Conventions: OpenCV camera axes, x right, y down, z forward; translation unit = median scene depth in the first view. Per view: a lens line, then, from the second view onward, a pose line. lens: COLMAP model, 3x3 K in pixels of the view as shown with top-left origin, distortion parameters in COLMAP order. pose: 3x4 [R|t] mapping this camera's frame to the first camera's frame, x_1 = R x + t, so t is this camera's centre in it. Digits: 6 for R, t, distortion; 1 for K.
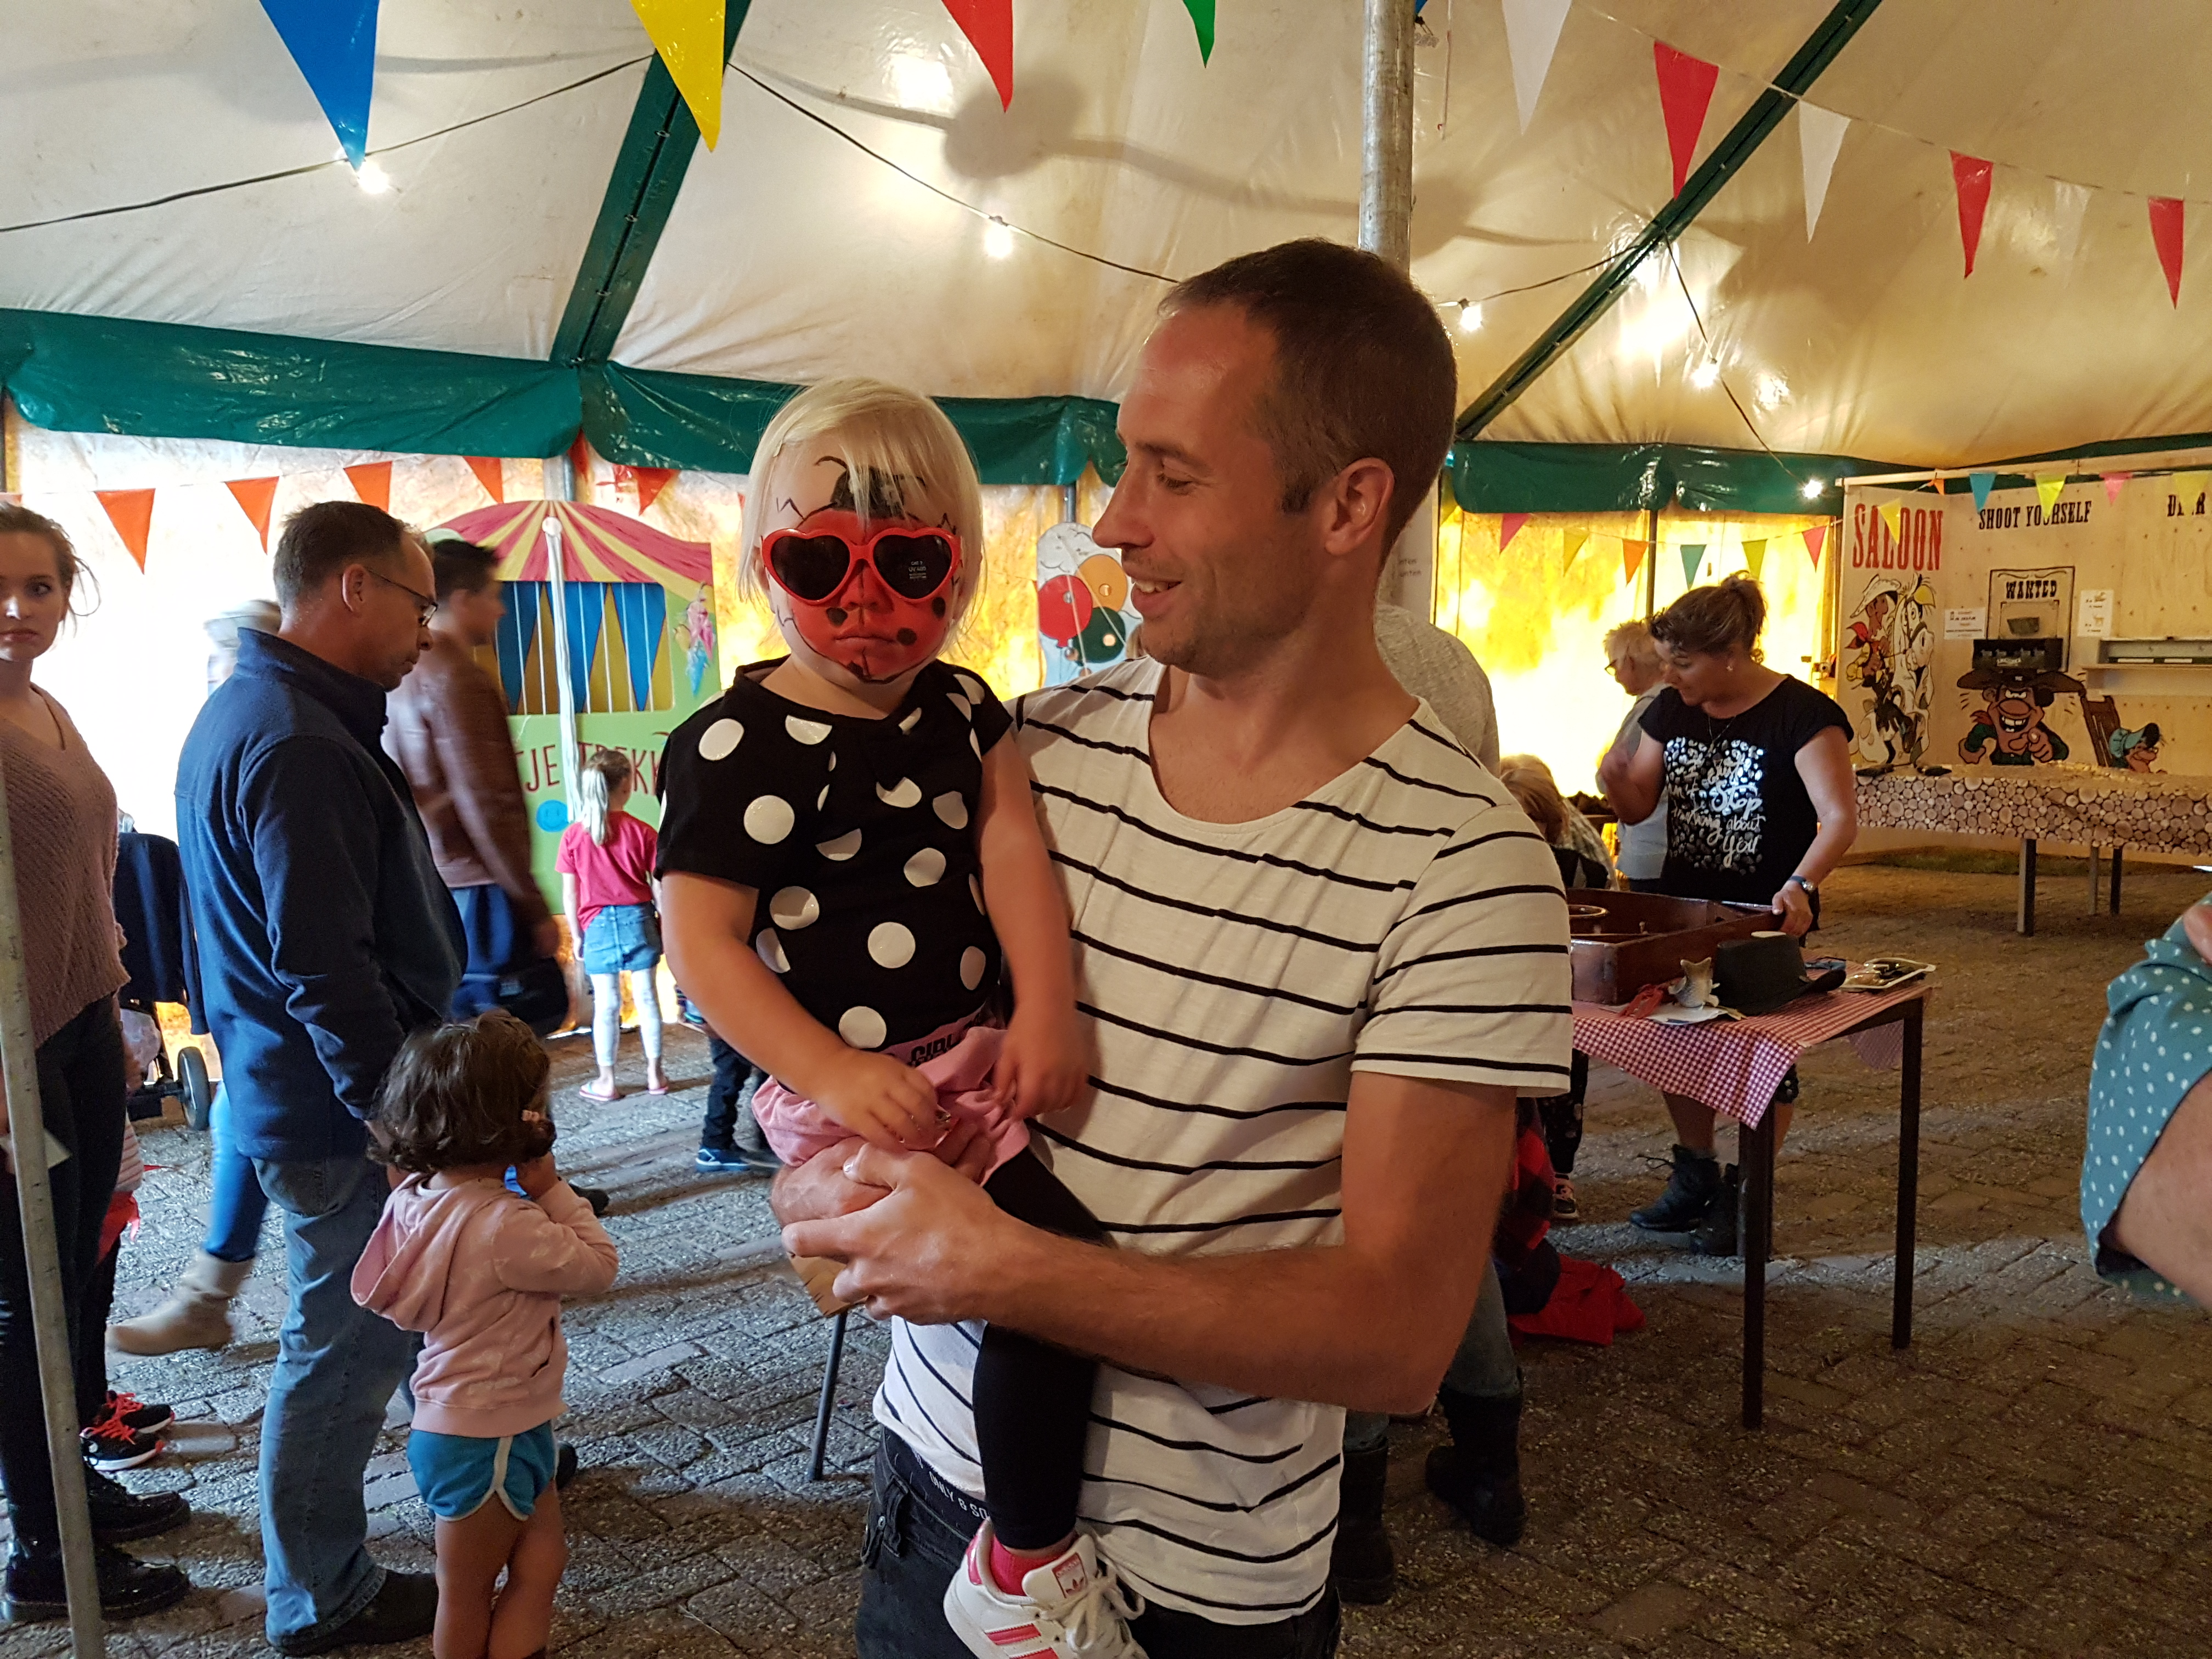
lens RADIAL K [[1667.1, 0, 1106.0], [0, 1667.1, 829.5], [0, 0, 1]] dist [0.000557, -0.193679]
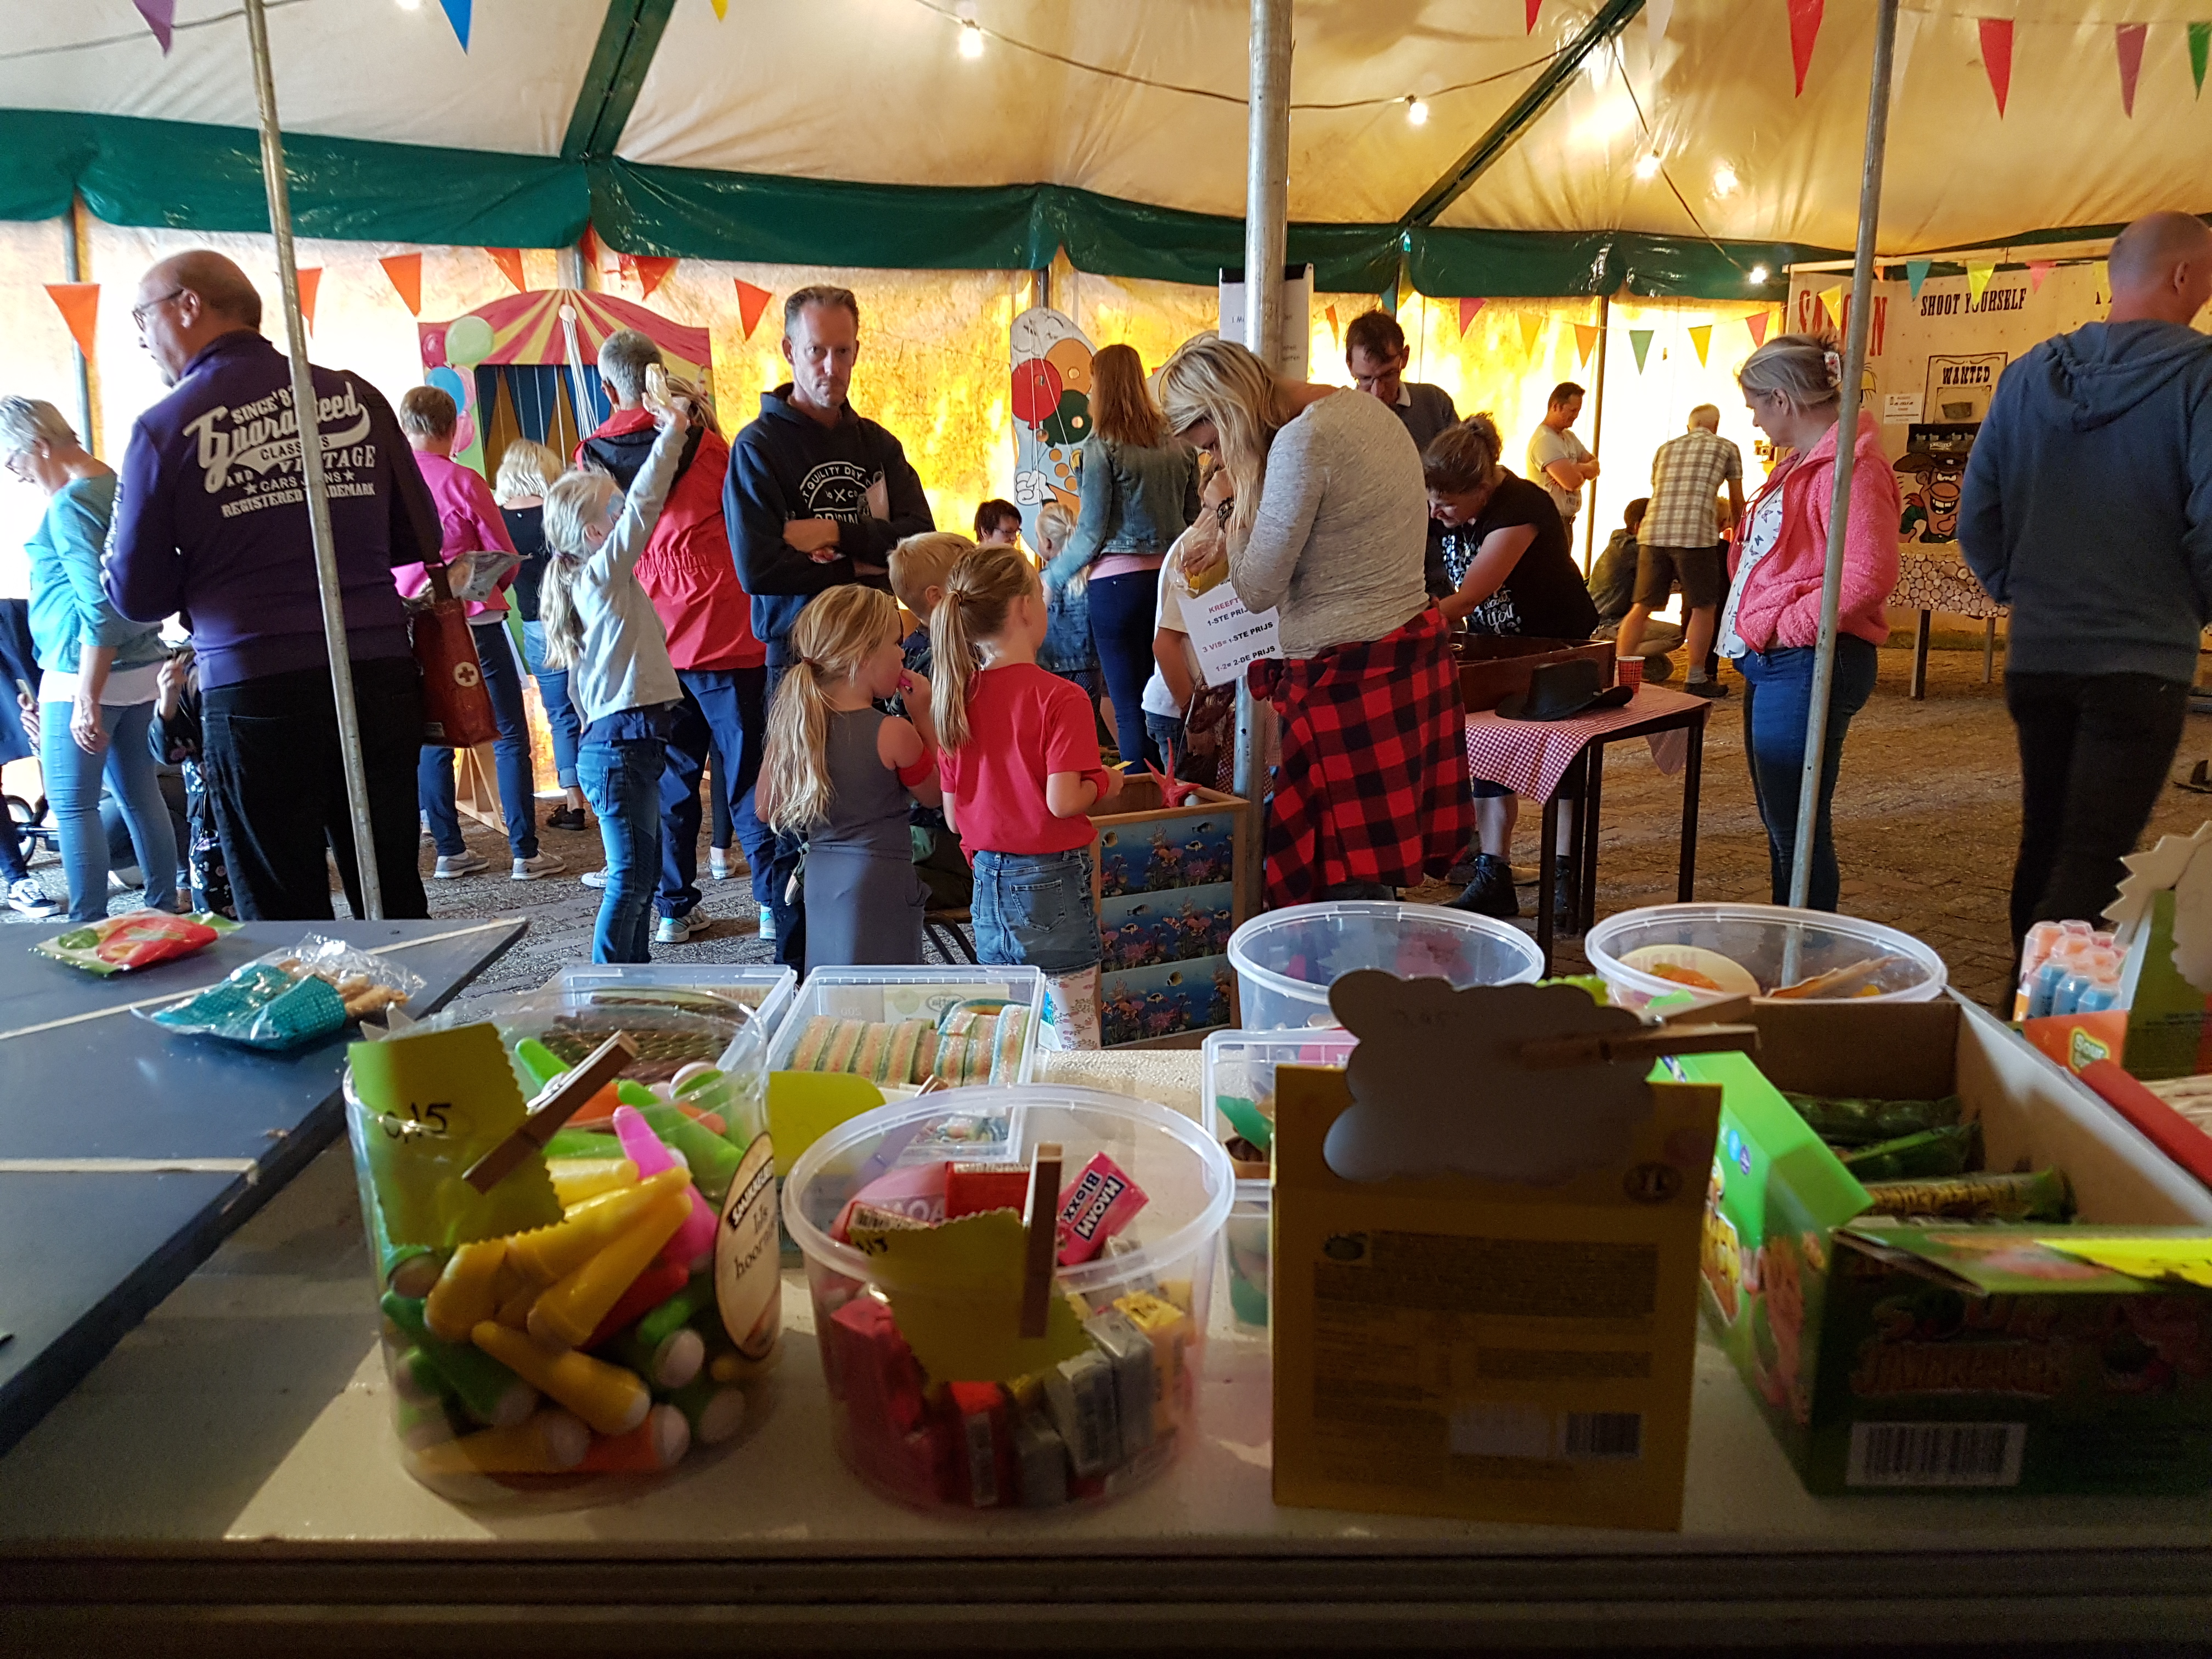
lens RADIAL K [[1674.0, 0, 1133.7], [0, 1674.0, 853.0], [0, 0, 1]] dist [-0.001903, -0.084716]
pose [[0.999602, -0.002327, 0.028123, 0.005773], [-0.001629, 0.990174, 0.139830, 0.011253], [-0.028172, -0.139820, 0.989776, -0.106263]]
